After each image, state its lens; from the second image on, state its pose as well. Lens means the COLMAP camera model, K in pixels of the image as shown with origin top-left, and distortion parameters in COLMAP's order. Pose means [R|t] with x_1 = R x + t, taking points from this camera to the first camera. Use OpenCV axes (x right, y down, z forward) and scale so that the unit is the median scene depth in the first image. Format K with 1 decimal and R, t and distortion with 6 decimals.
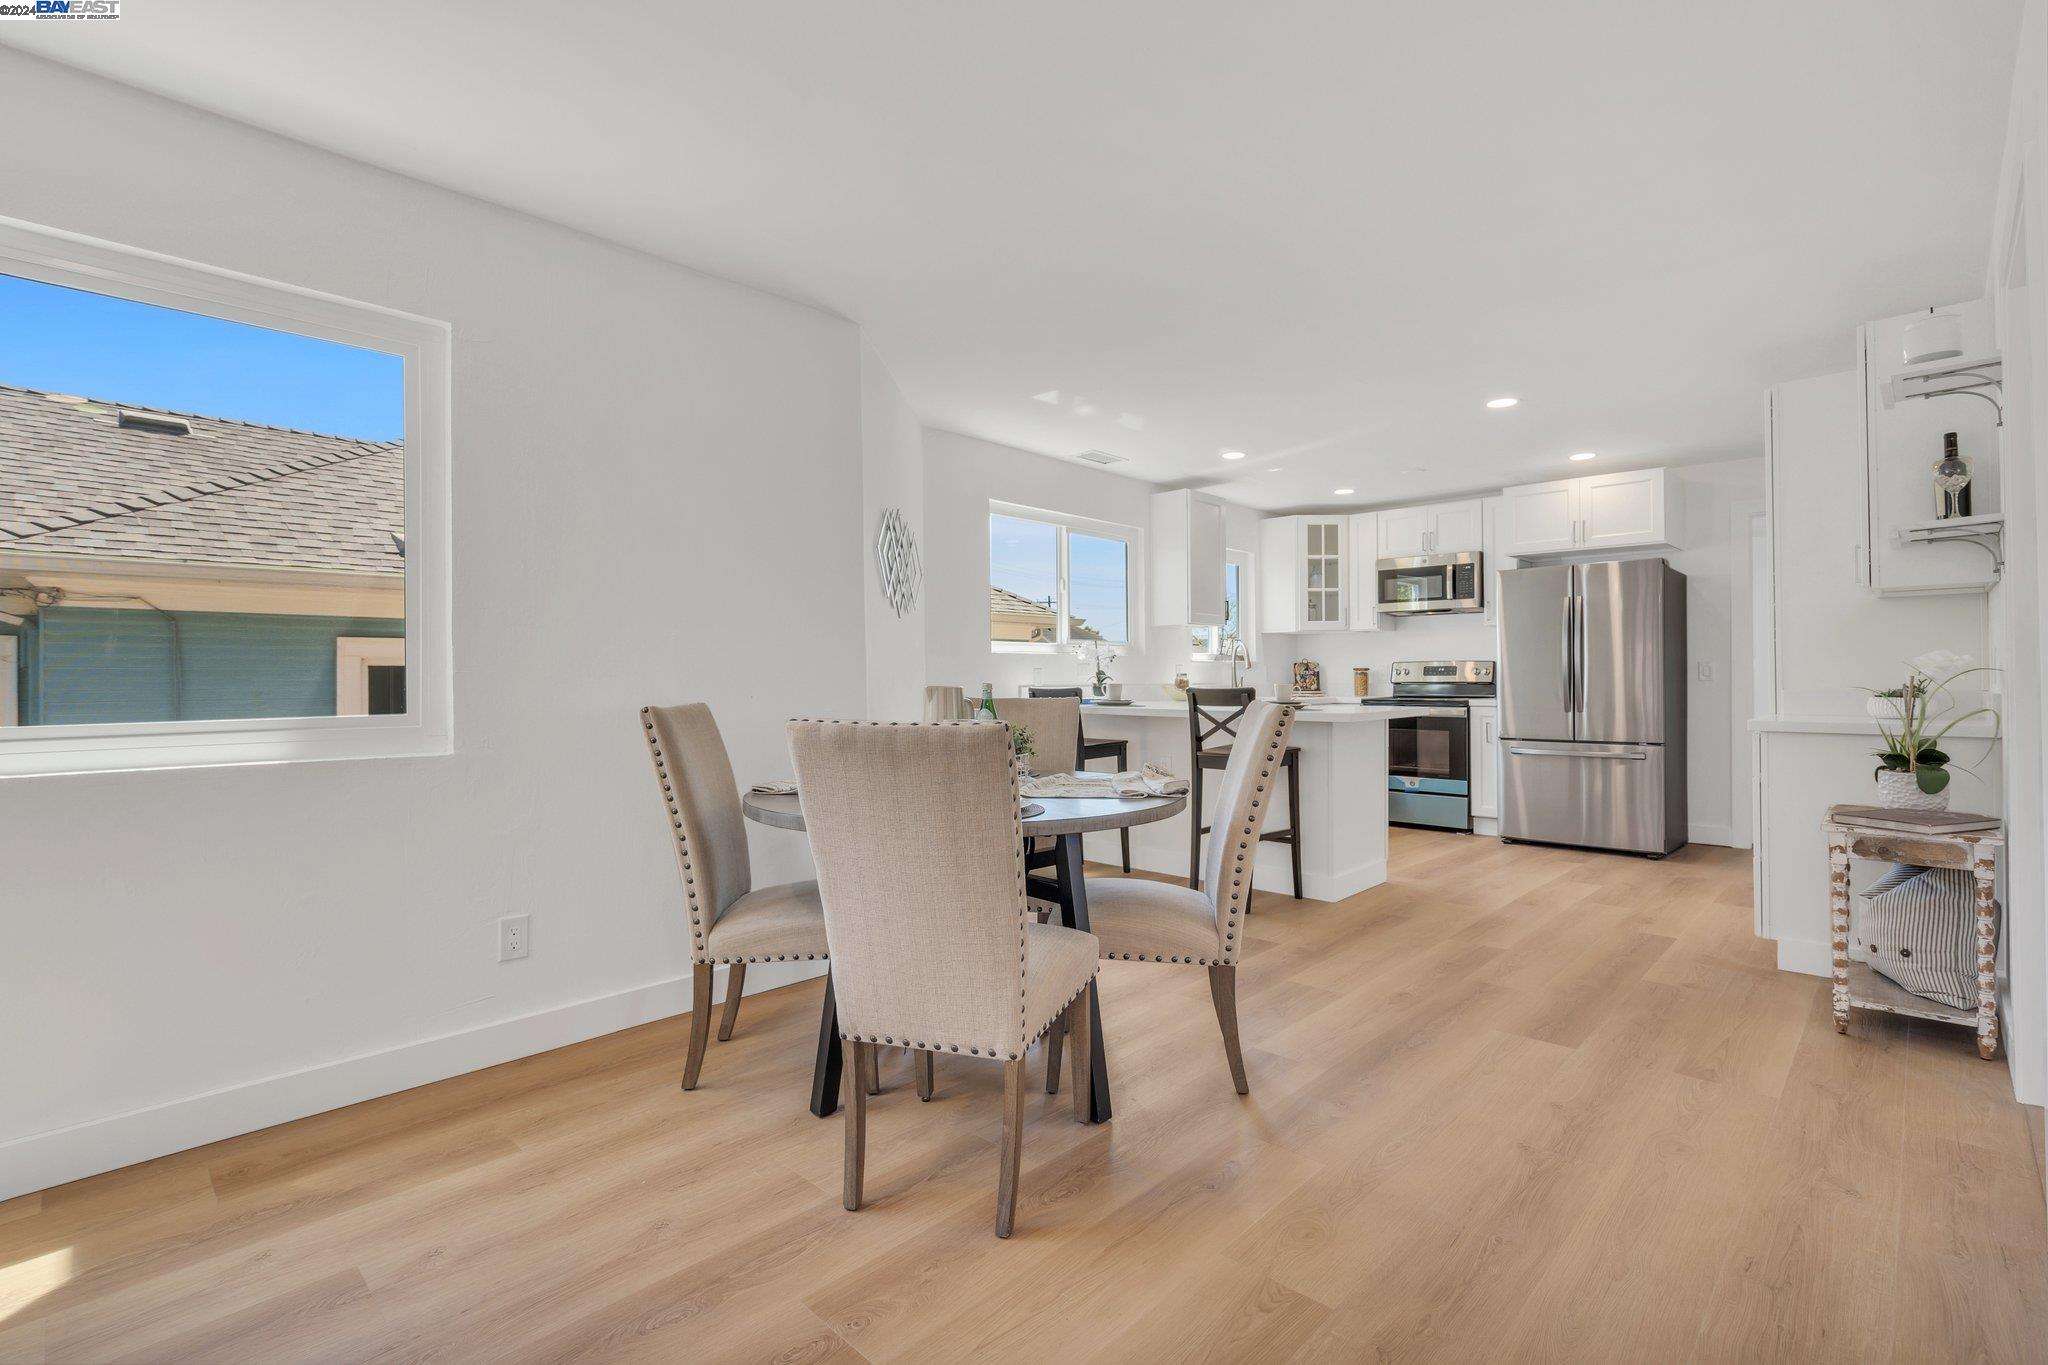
lens RADIAL K [[937.0, 0, 1022.4], [0, 937.0, 671.5], [0, 0, 1]] dist [-0.007031, 0.000447]
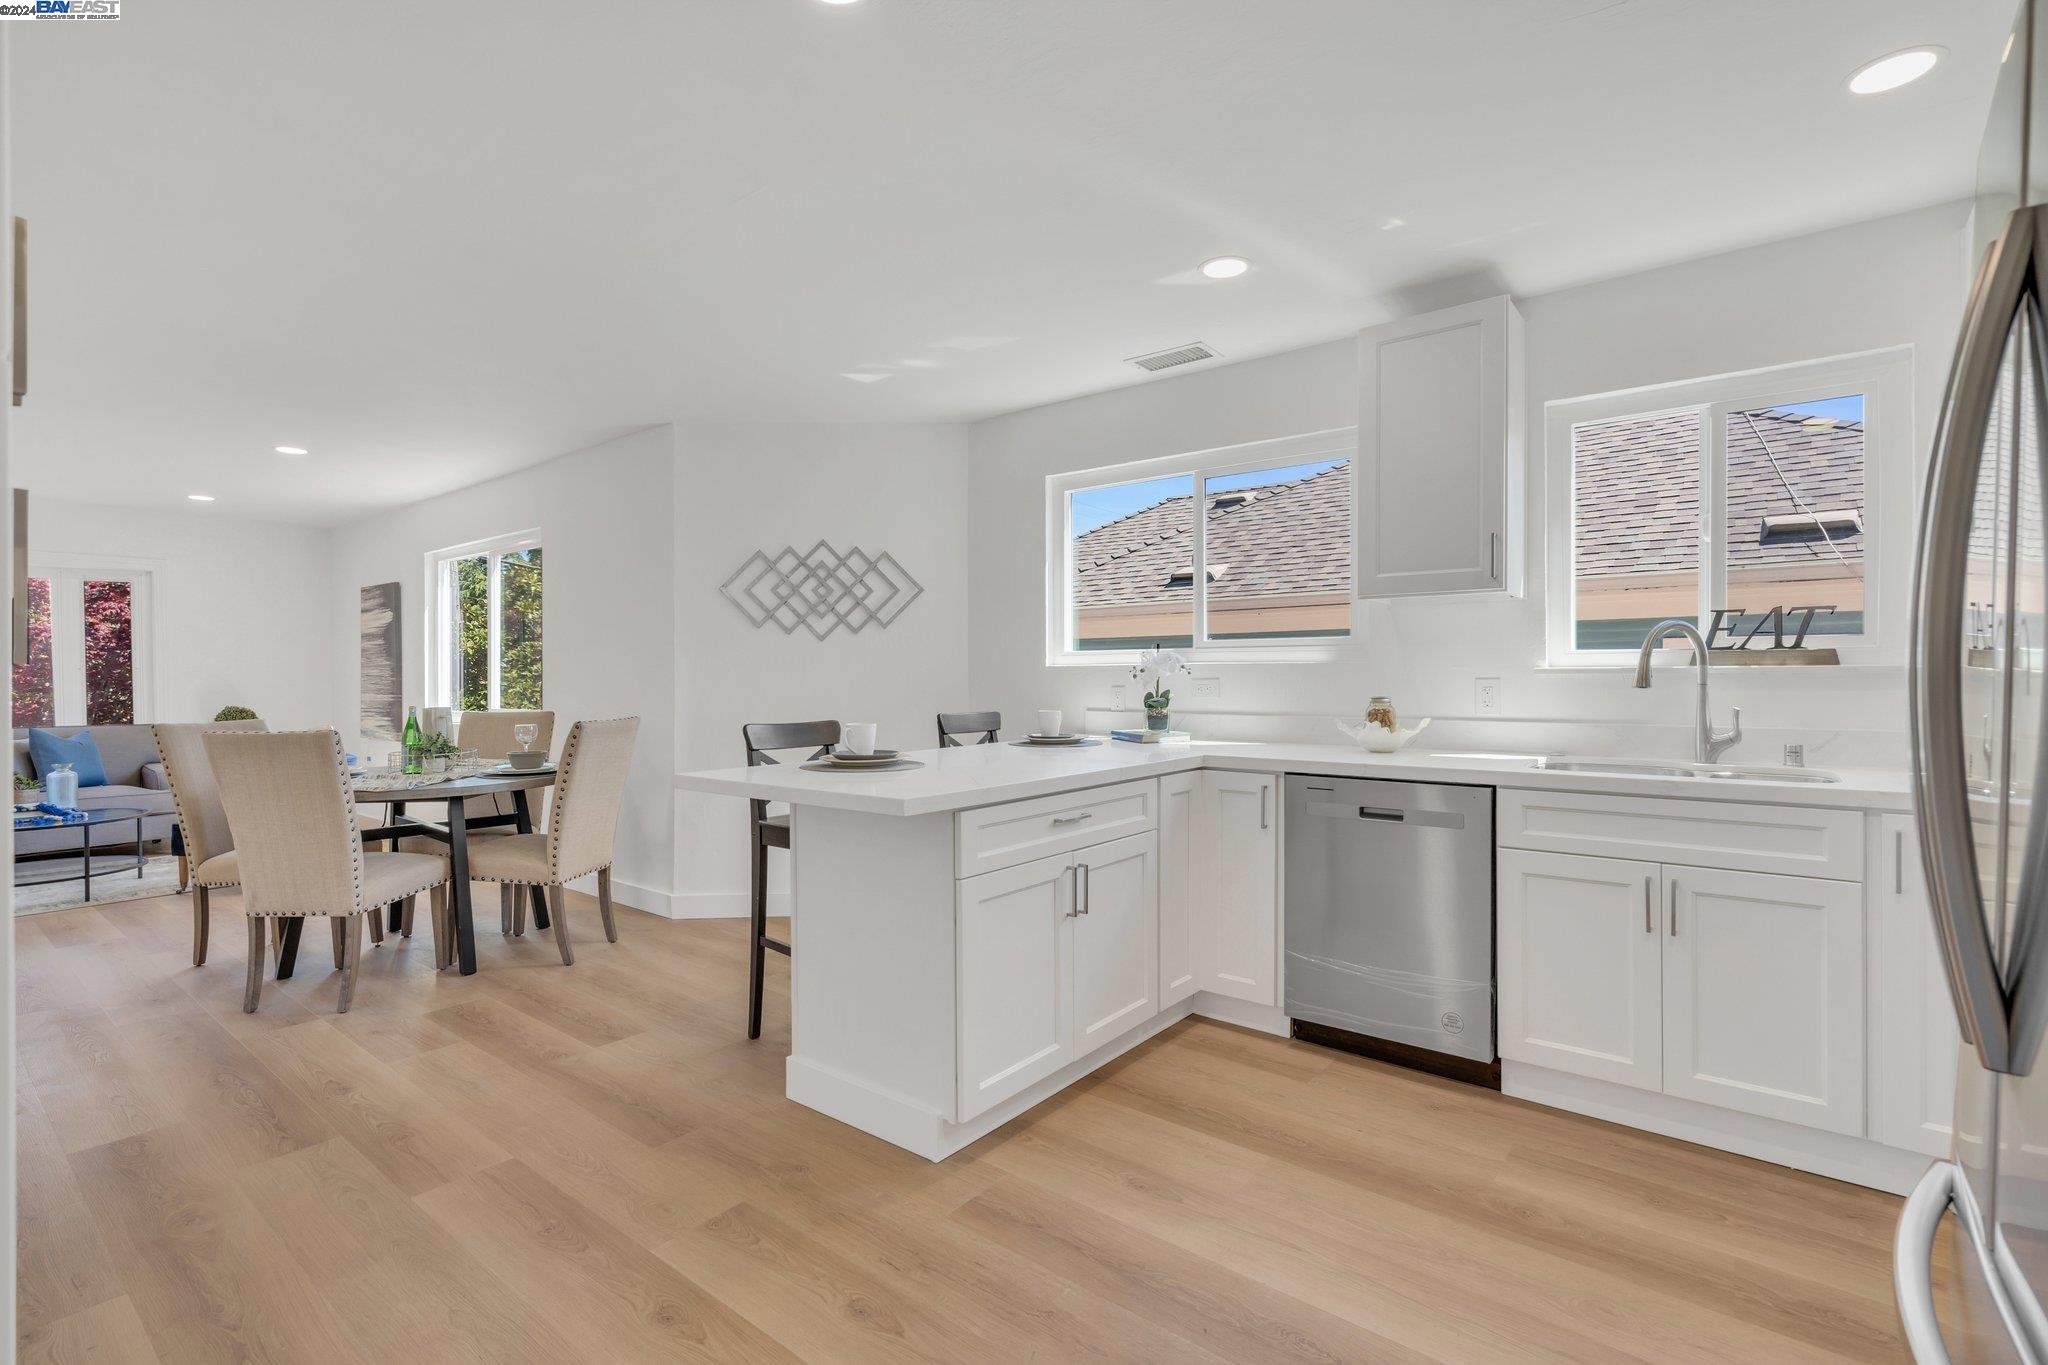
lens RADIAL K [[937.0, 0, 1036.8], [0, 937.0, 680.4], [0, 0, 1]] dist [-0.007031, 0.000447]
pose [[0.099299, 0.007536, -0.995029, 0.683856], [0.008590, 0.999928, 0.008430, -0.014159], [0.995021, -0.009385, 0.099227, 0.808906]]
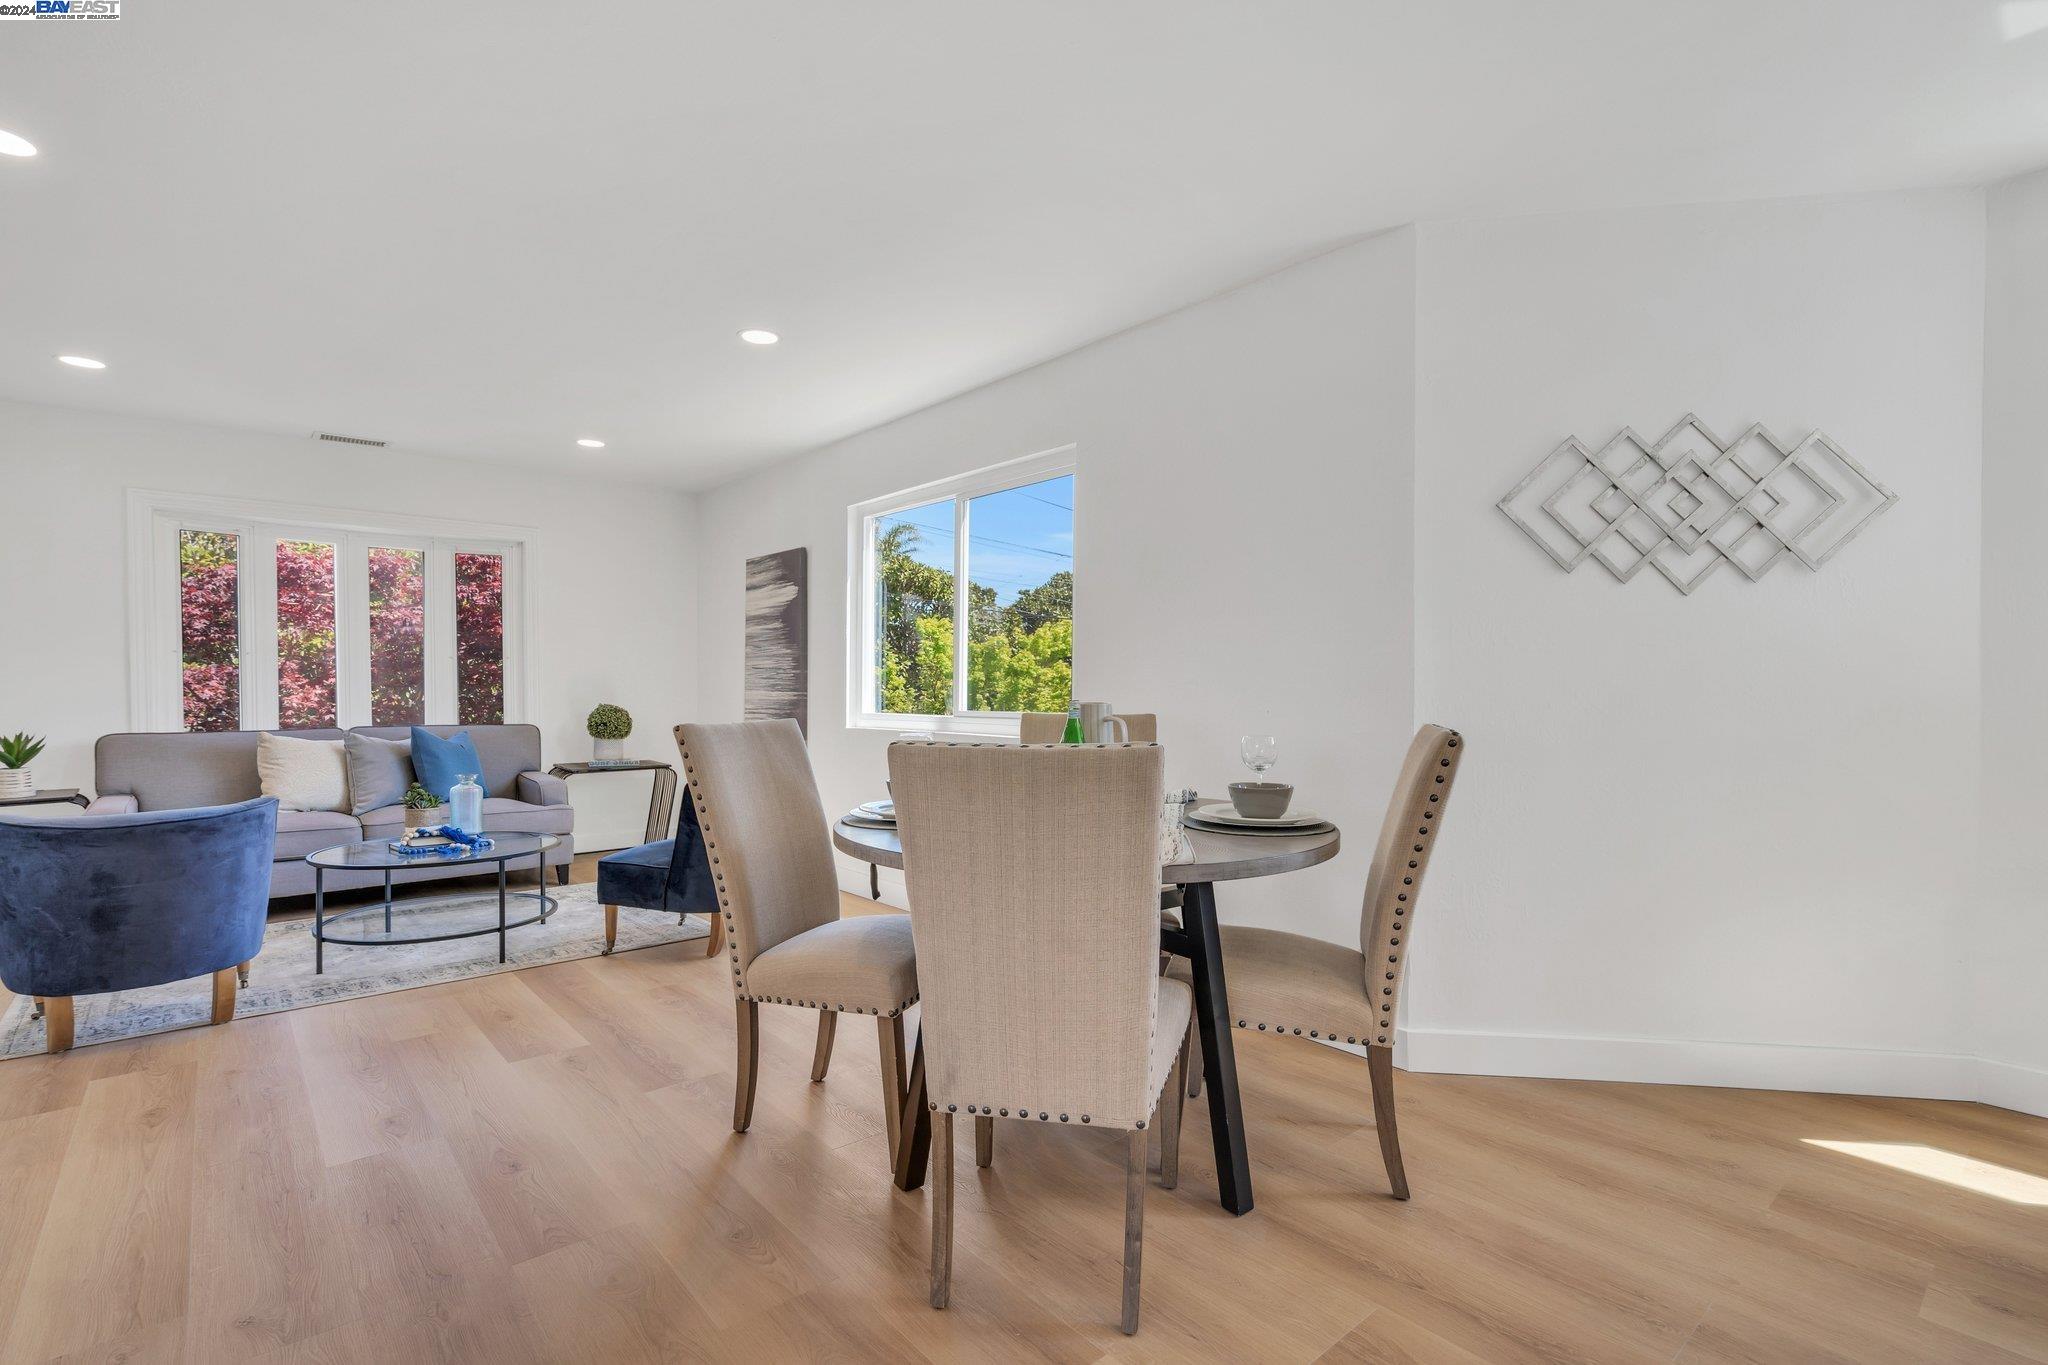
lens RADIAL K [[937.0, 0, 1015.0], [0, 937.0, 699.8], [0, 0, 1]] dist [-0.007031, 0.000447]
pose [[-0.092993, 0.018848, -0.995488, 0.353345], [0.003023, 0.999822, 0.018648, -0.001897], [0.995662, -0.001276, -0.093033, 0.437131]]
